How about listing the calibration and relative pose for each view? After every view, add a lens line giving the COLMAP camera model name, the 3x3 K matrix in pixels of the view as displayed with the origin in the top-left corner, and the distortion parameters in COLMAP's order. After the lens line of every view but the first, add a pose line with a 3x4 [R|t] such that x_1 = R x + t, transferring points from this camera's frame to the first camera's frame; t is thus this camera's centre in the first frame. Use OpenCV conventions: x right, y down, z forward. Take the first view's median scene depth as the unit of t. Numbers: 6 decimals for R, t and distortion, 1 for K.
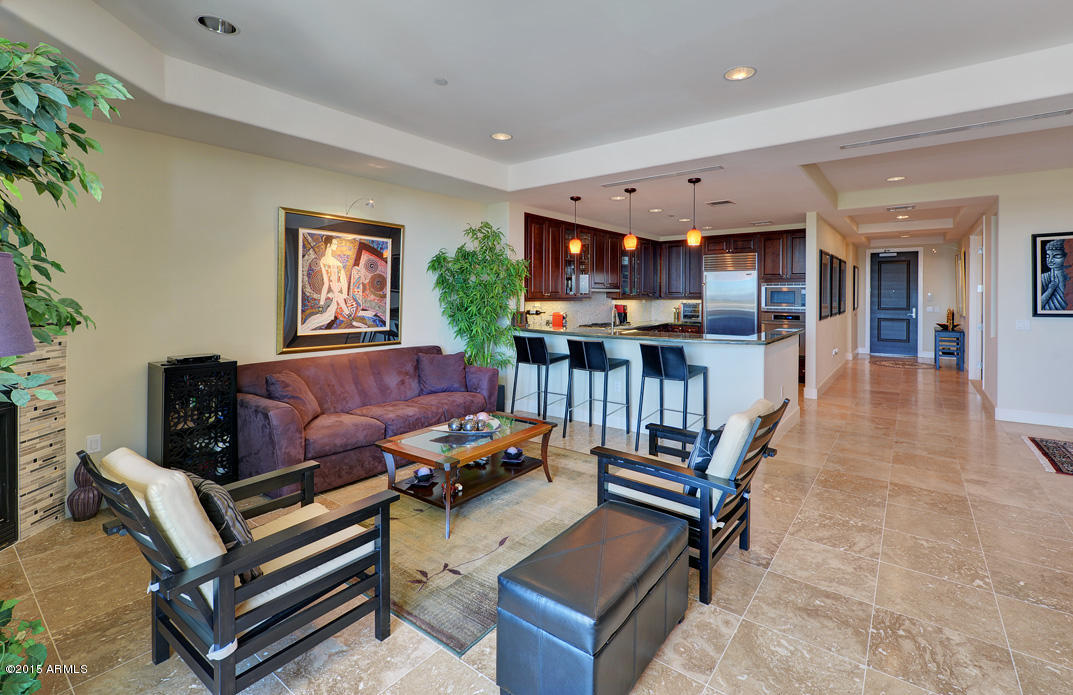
lens RADIAL K [[474.5, 0, 556.6], [0, 474.5, 297.2], [0, 0, 1]] dist [0.002917, 0.000137]
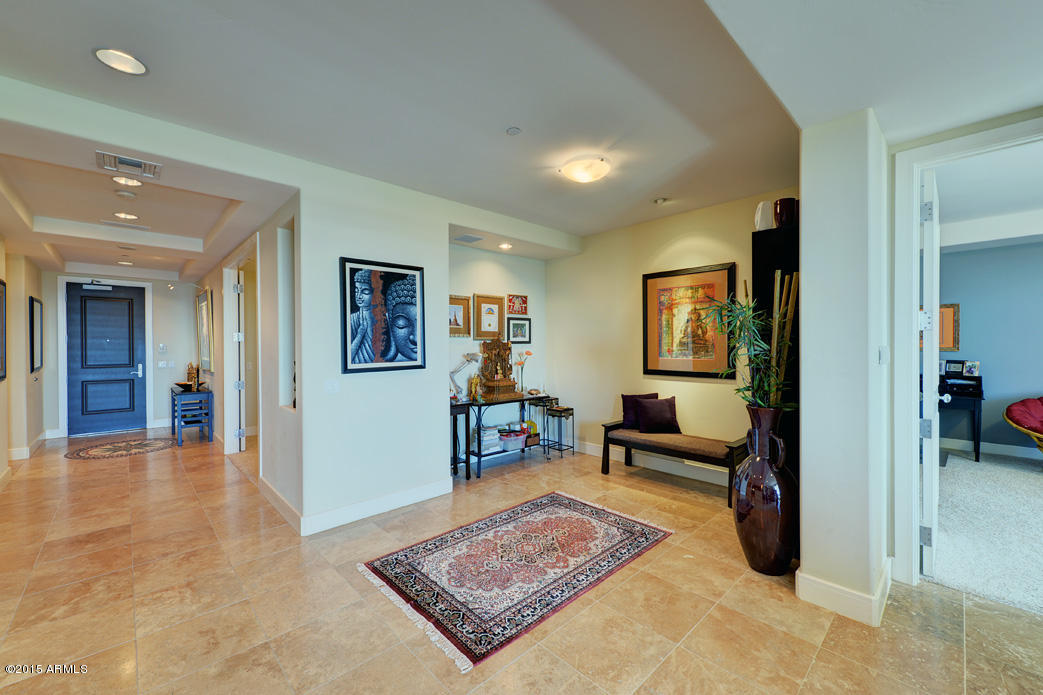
lens RADIAL K [[421.3, 0, 521.5], [0, 421.3, 347.5], [0, 0, 1]] dist [0.006835, -0.000066]
pose [[0.172653, -0.007656, 0.984953, 0.439718], [0.011458, 0.999918, 0.005764, 0.001400], [-0.984916, 0.010291, 0.172726, 0.645240]]
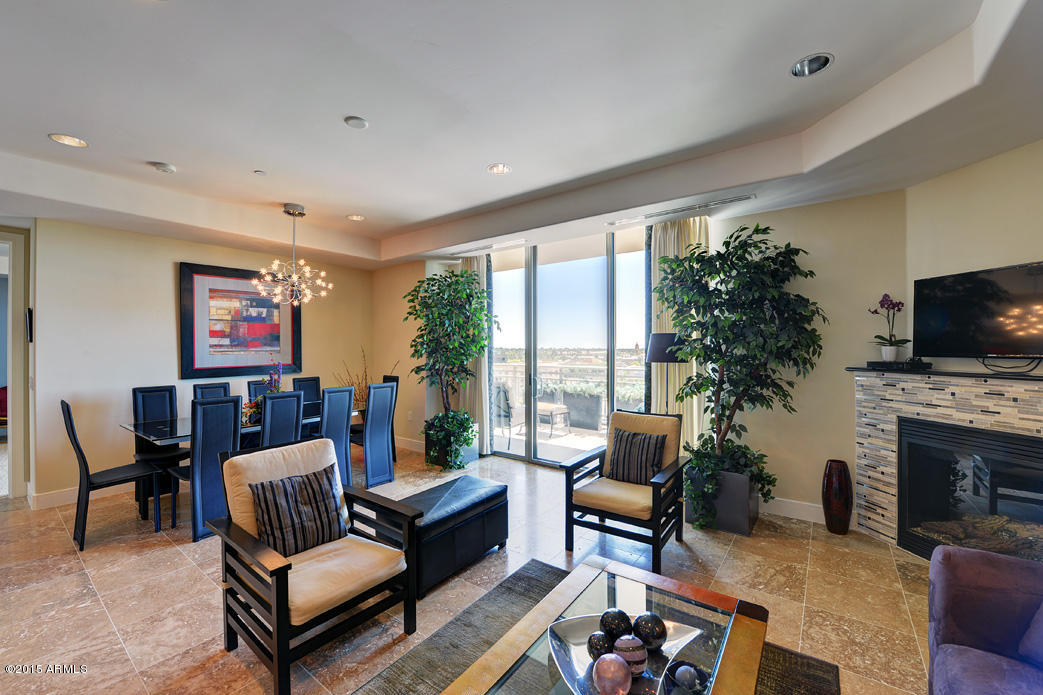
lens RADIAL K [[418.2, 0, 520.7], [0, 418.2, 343.4], [0, 0, 1]] dist [-0.011615, -0.004604]
pose [[-0.999995, 0.000694, 0.003242, -0.062771], [0.000672, 0.999976, -0.006916, -0.000180], [-0.003247, -0.006914, -0.999971, 0.900666]]
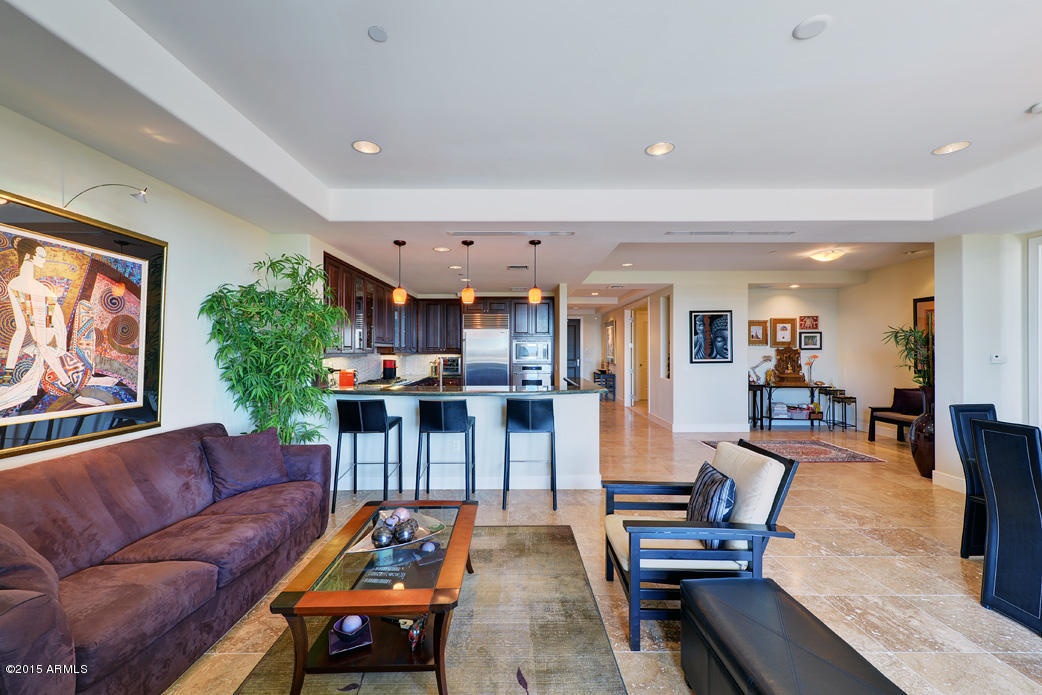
lens RADIAL K [[415.5, 0, 518.6], [0, 415.5, 348.6], [0, 0, 1]] dist [0.003361, -0.000288]
pose [[0.802044, 0.000973, 0.597265, -0.269089], [0.004182, 0.999965, -0.007246, -0.000391], [-0.597251, 0.008309, 0.802011, 0.250302]]
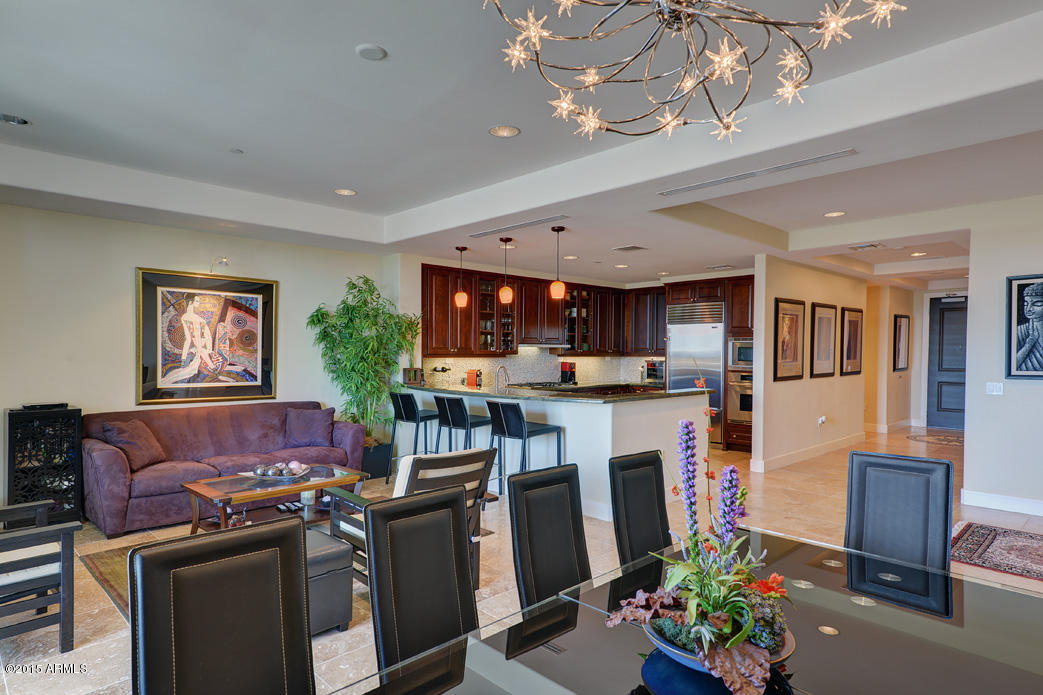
lens RADIAL K [[584.1, 0, 529.9], [0, 584.1, 366.7], [0, 0, 1]] dist [0.045209, 0.000257]
pose [[0.986869, 0.007457, -0.161350, 0.397201], [-0.003893, 0.999742, 0.022389, -0.000126], [0.161476, -0.021466, 0.986643, -0.142946]]
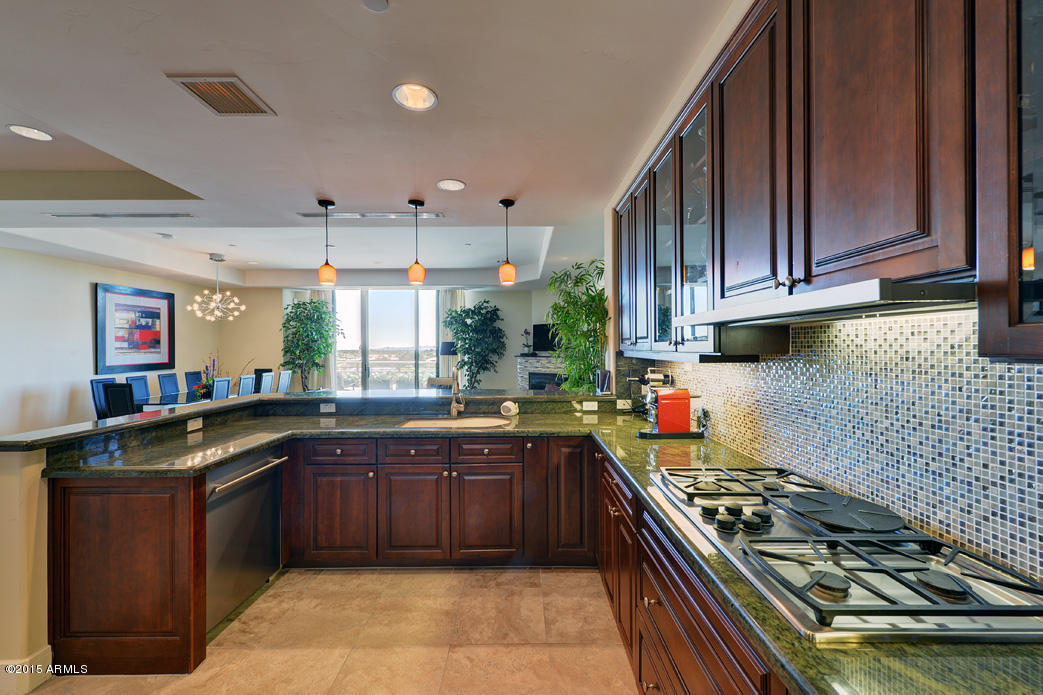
lens RADIAL K [[419.0, 0, 521.1], [0, 419.0, 338.6], [0, 0, 1]] dist [-0.000864, -0.000299]
pose [[-0.799470, -0.010224, -0.600619, 0.411613], [0.002746, 0.999783, -0.020674, -0.001544], [0.600700, -0.018178, -0.799268, 1.600574]]
